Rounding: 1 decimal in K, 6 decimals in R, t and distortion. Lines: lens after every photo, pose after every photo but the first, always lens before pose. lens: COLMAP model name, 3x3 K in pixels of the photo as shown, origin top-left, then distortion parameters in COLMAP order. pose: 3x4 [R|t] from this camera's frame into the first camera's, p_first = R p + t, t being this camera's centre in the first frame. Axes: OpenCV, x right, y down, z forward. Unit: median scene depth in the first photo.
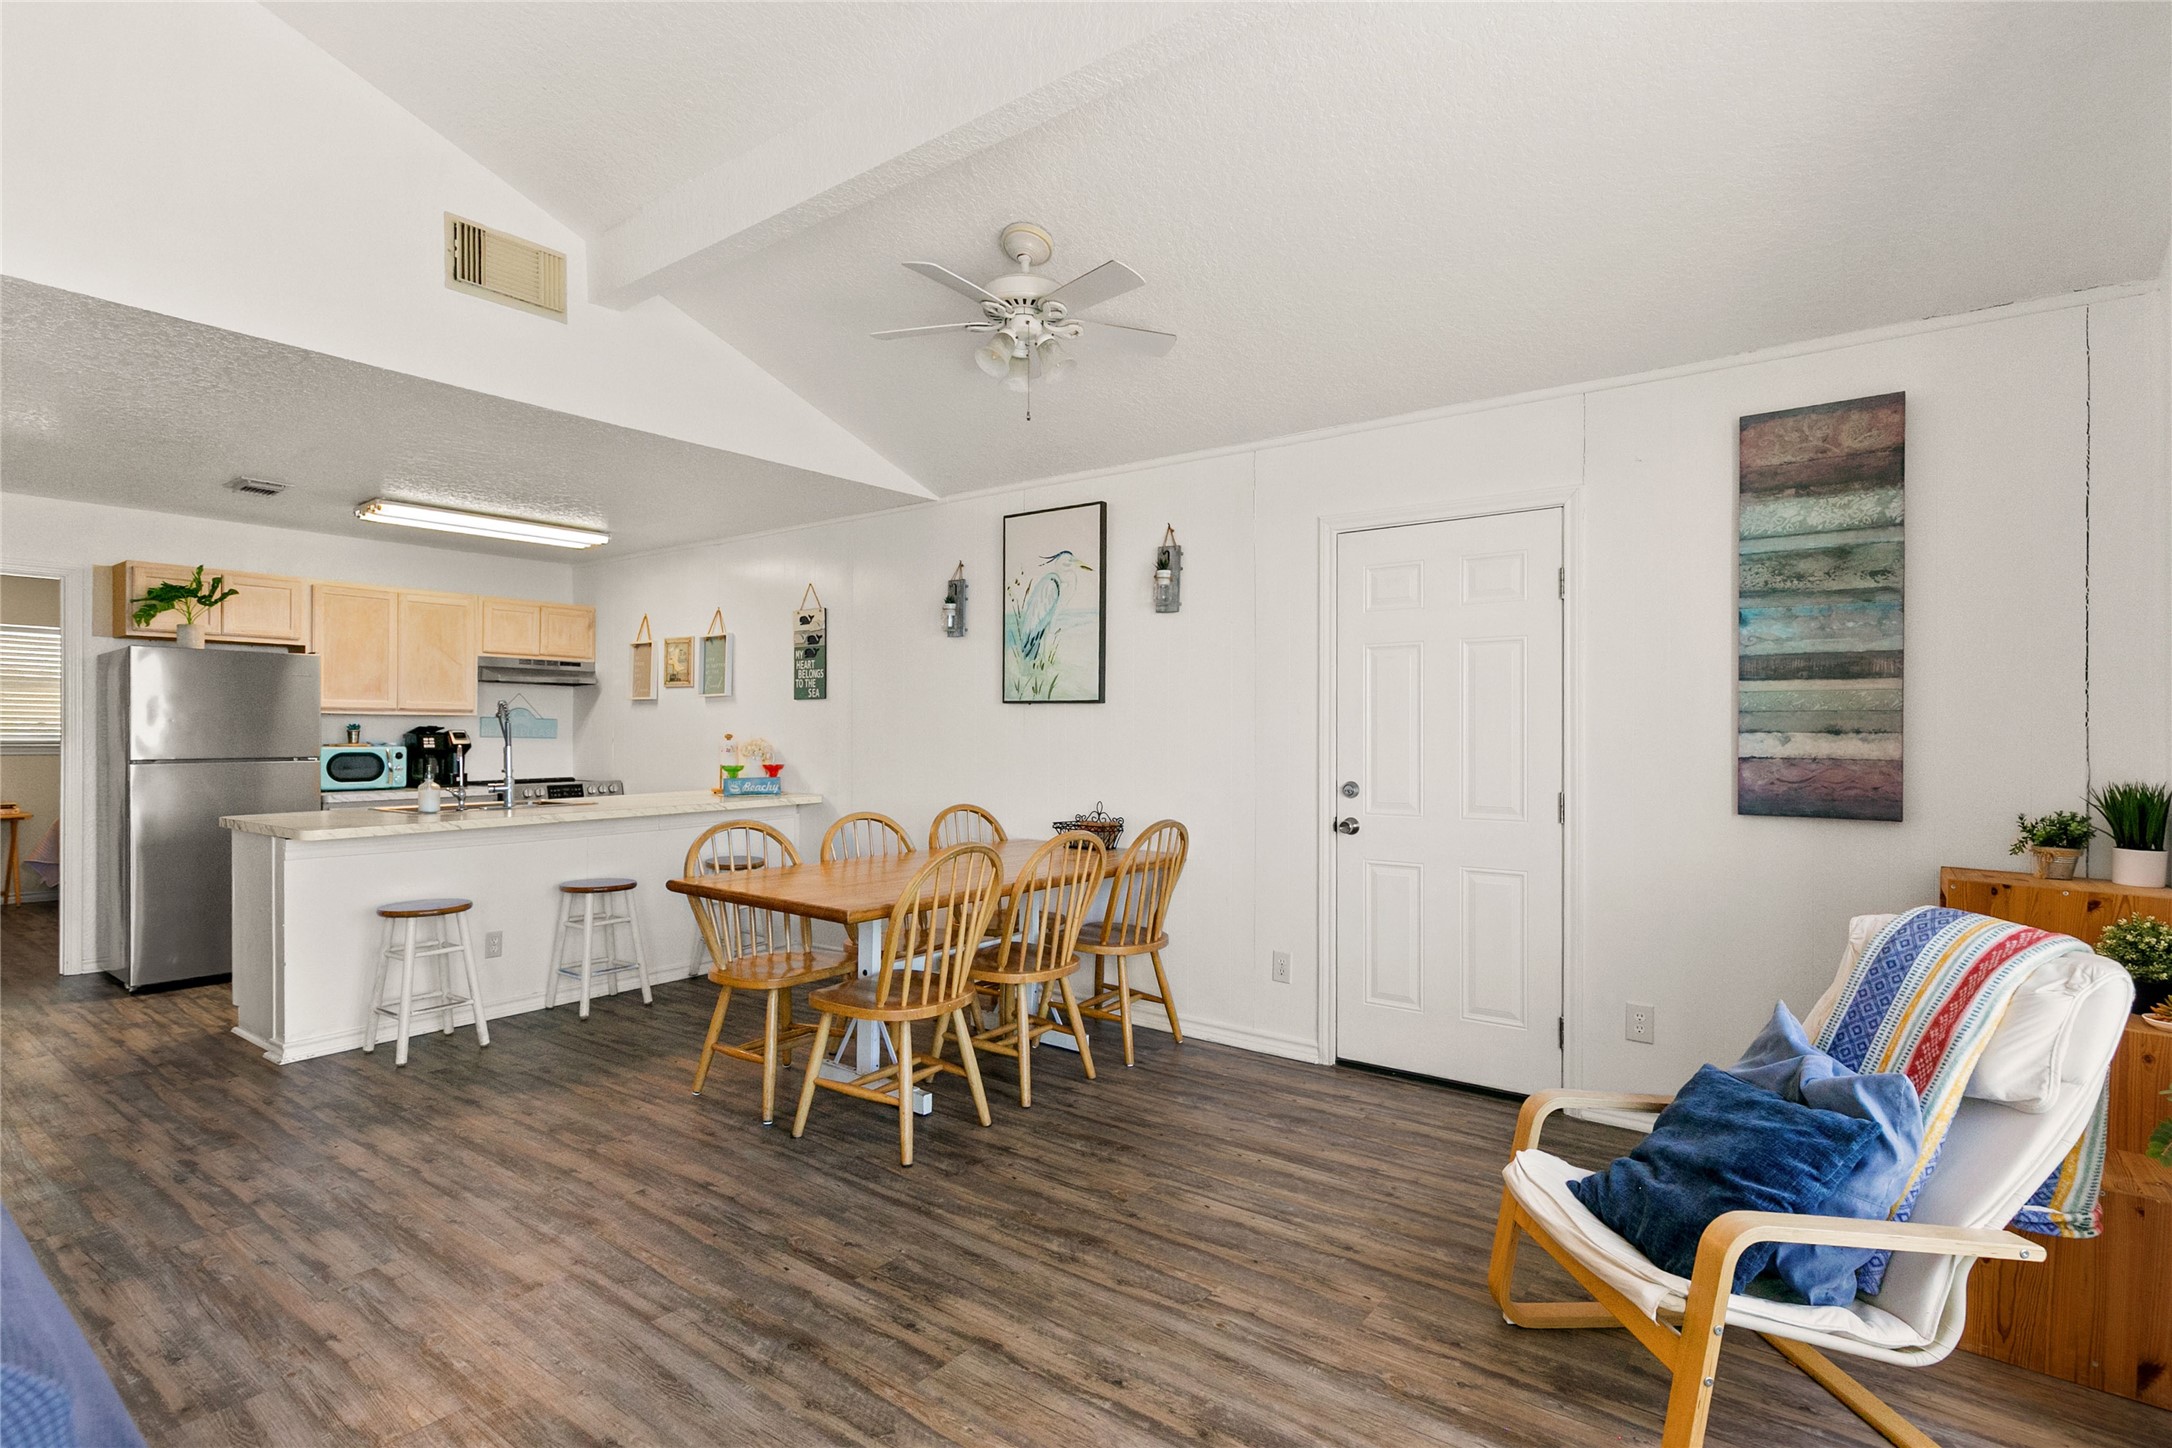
lens RADIAL K [[1042.3, 0, 1091.7], [0, 1042.3, 735.4], [0, 0, 1]] dist [0.002208, 0.000031]
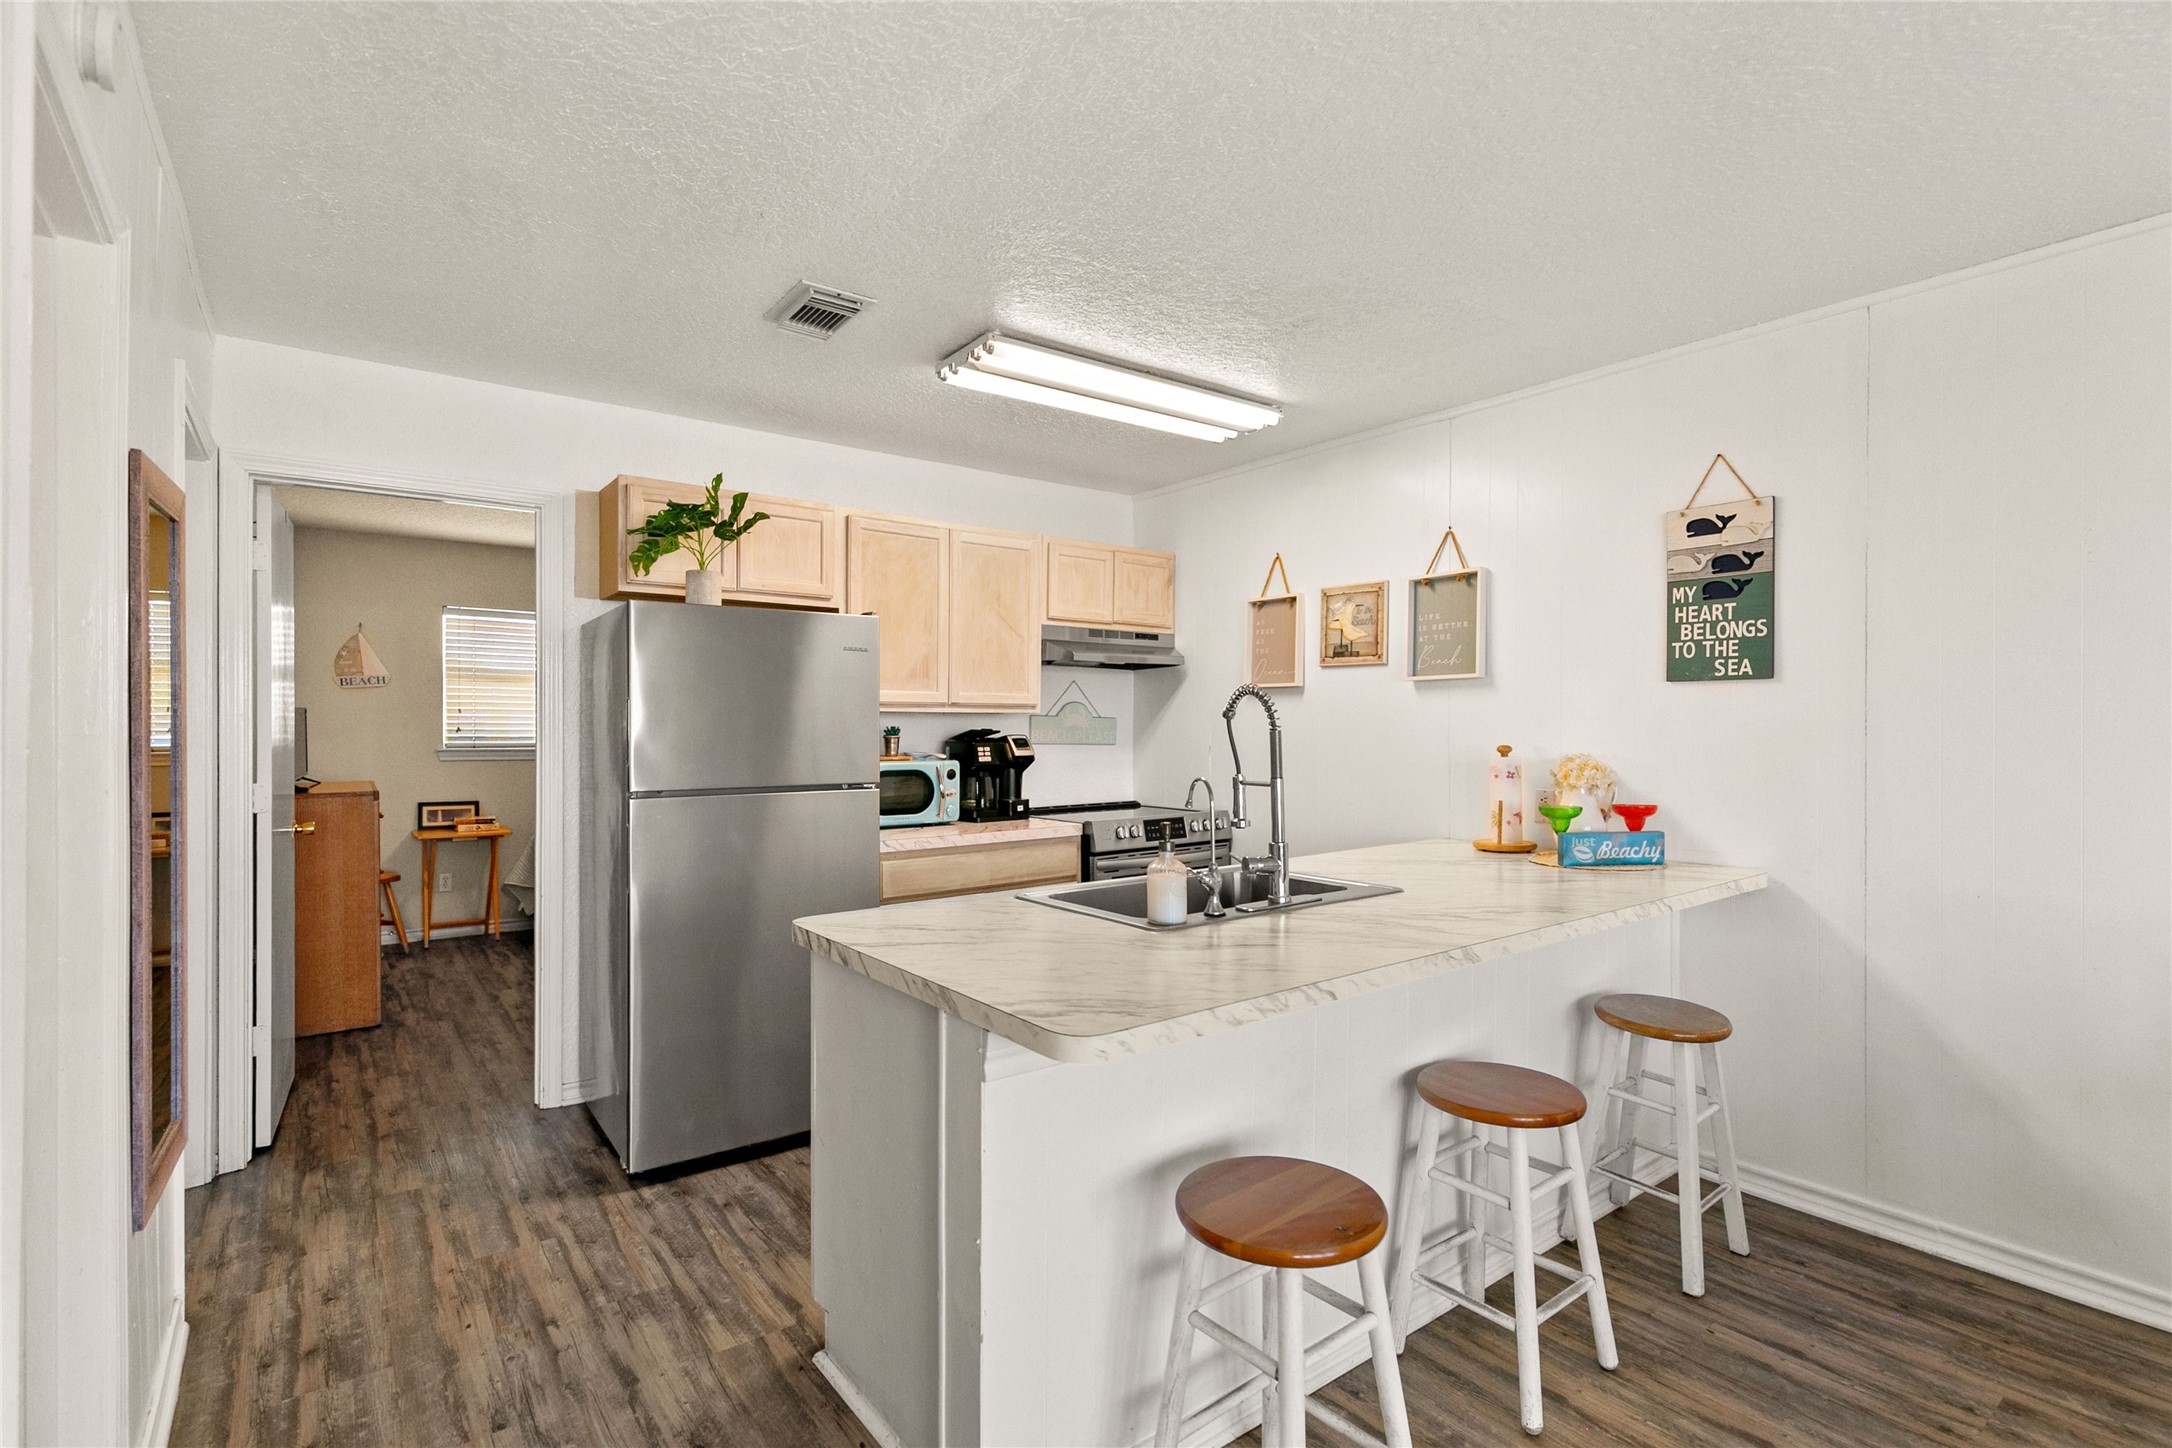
lens RADIAL K [[1028.5, 0, 1109.4], [0, 1028.5, 730.2], [0, 0, 1]] dist [0.012205, -0.000077]
pose [[0.962303, 0.000924, -0.271979, -0.486045], [-0.000138, 0.999996, 0.002909, -0.013260], [0.271980, -0.002761, 0.962299, 0.496485]]
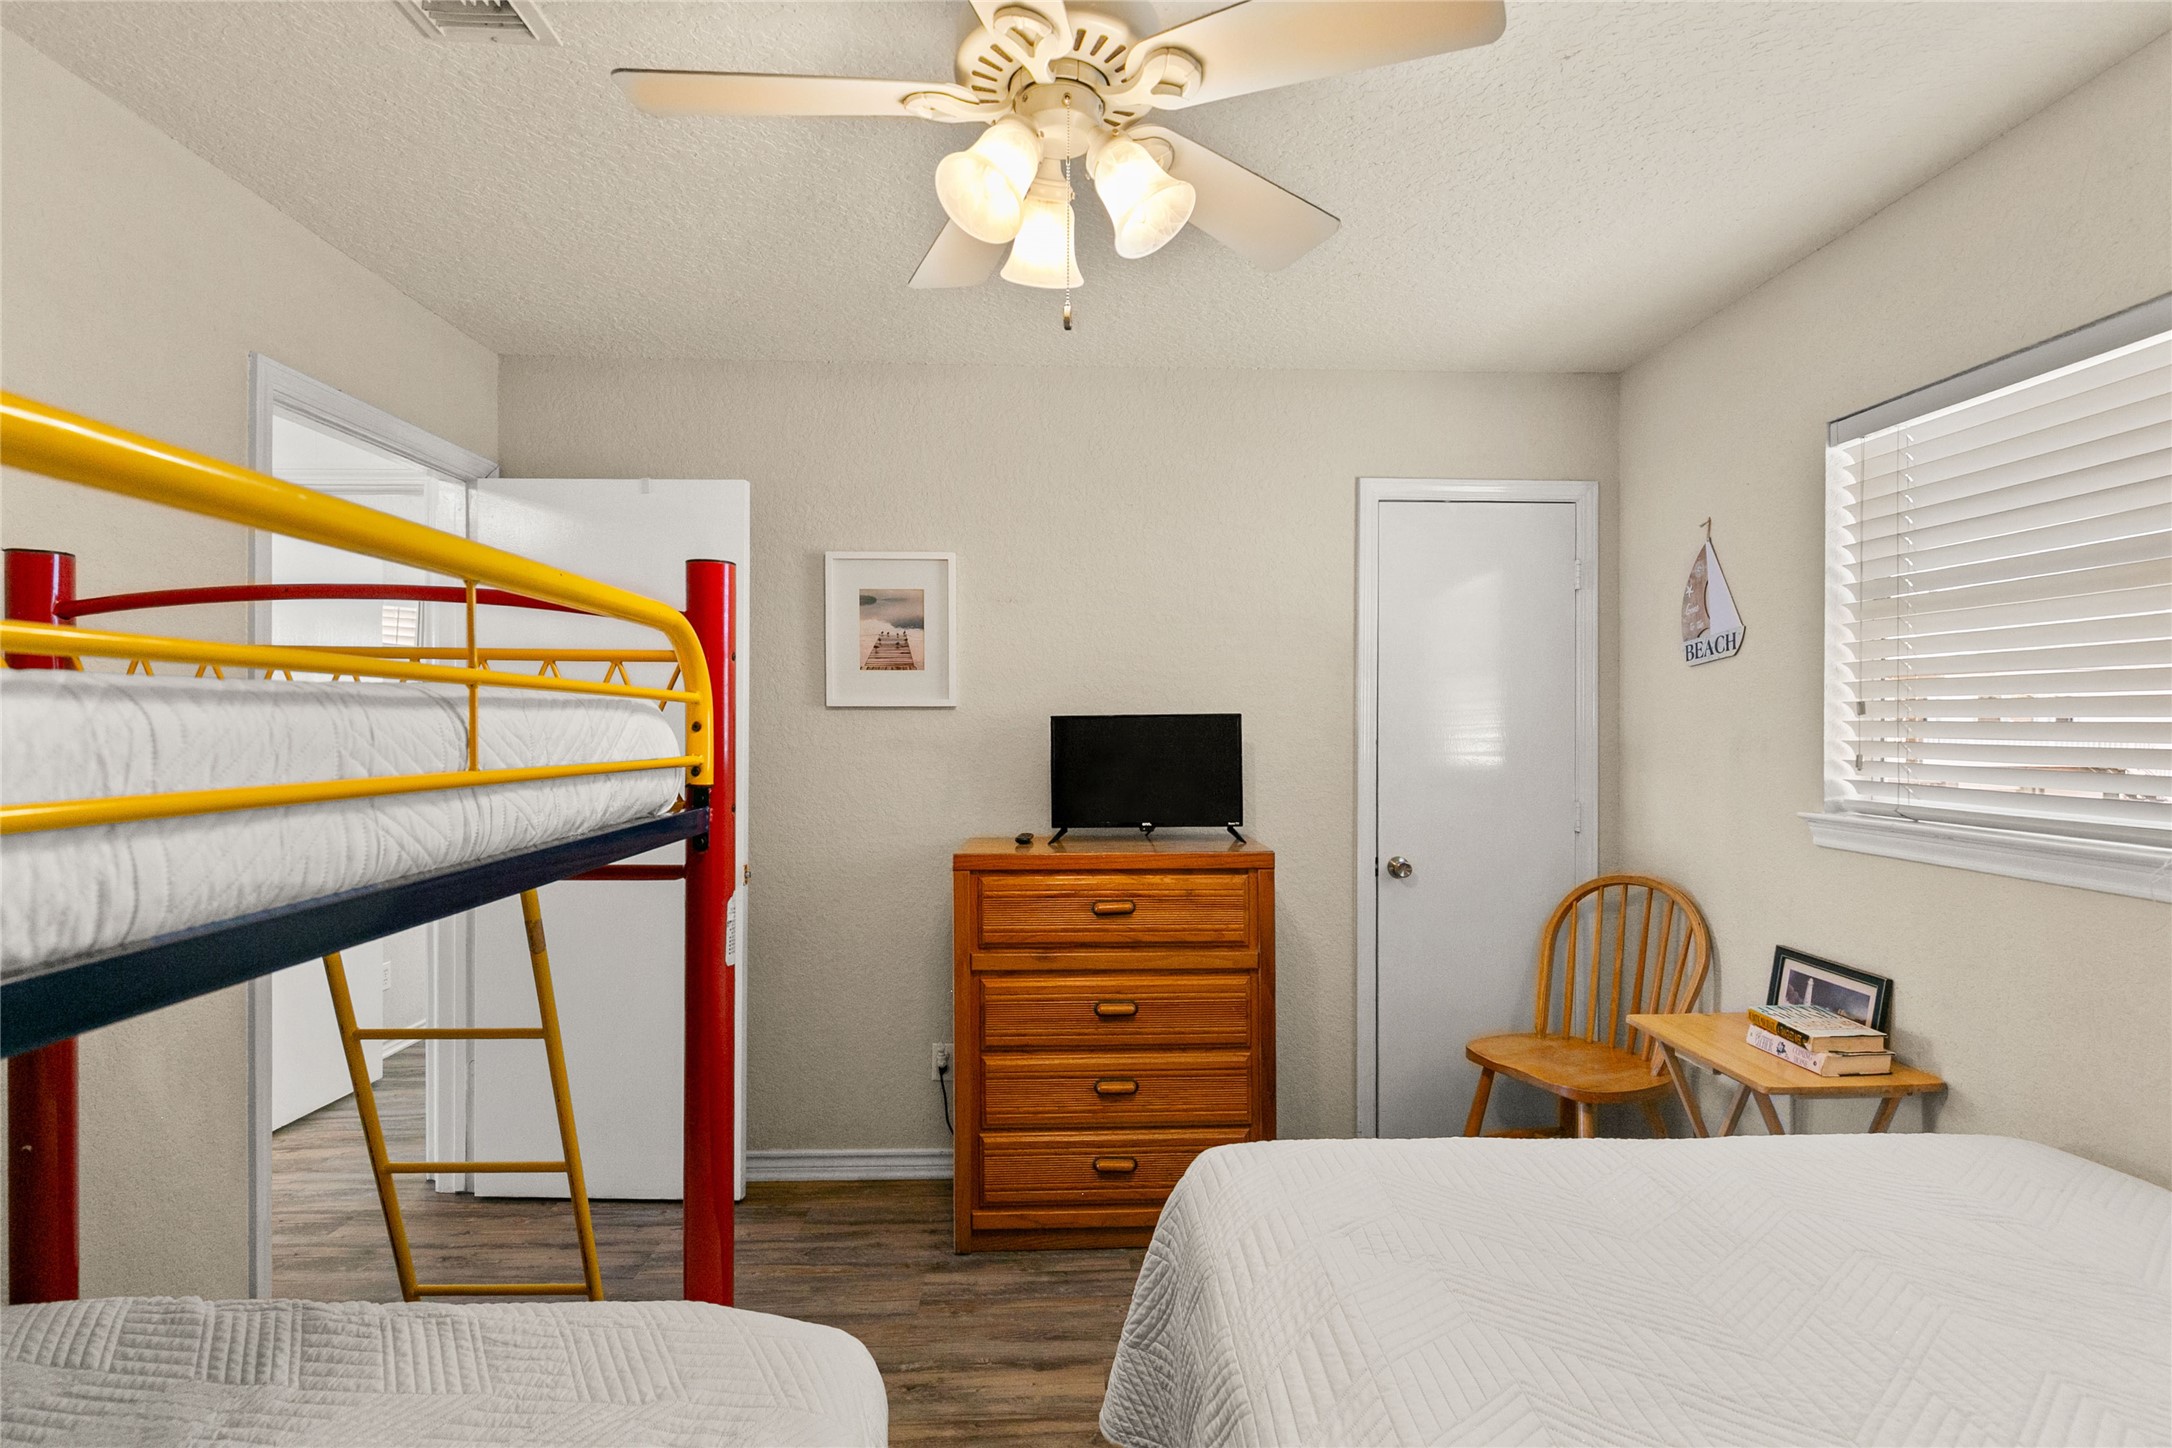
lens RADIAL K [[1029.9, 0, 1094.8], [0, 1029.9, 712.9], [0, 0, 1]] dist [0.002573, -0.000745]
pose [[-0.782350, -0.008748, -0.622778, -1.088484], [-0.002951, 0.999942, -0.010338, -0.027462], [0.622832, -0.006250, -0.782331, 1.698808]]
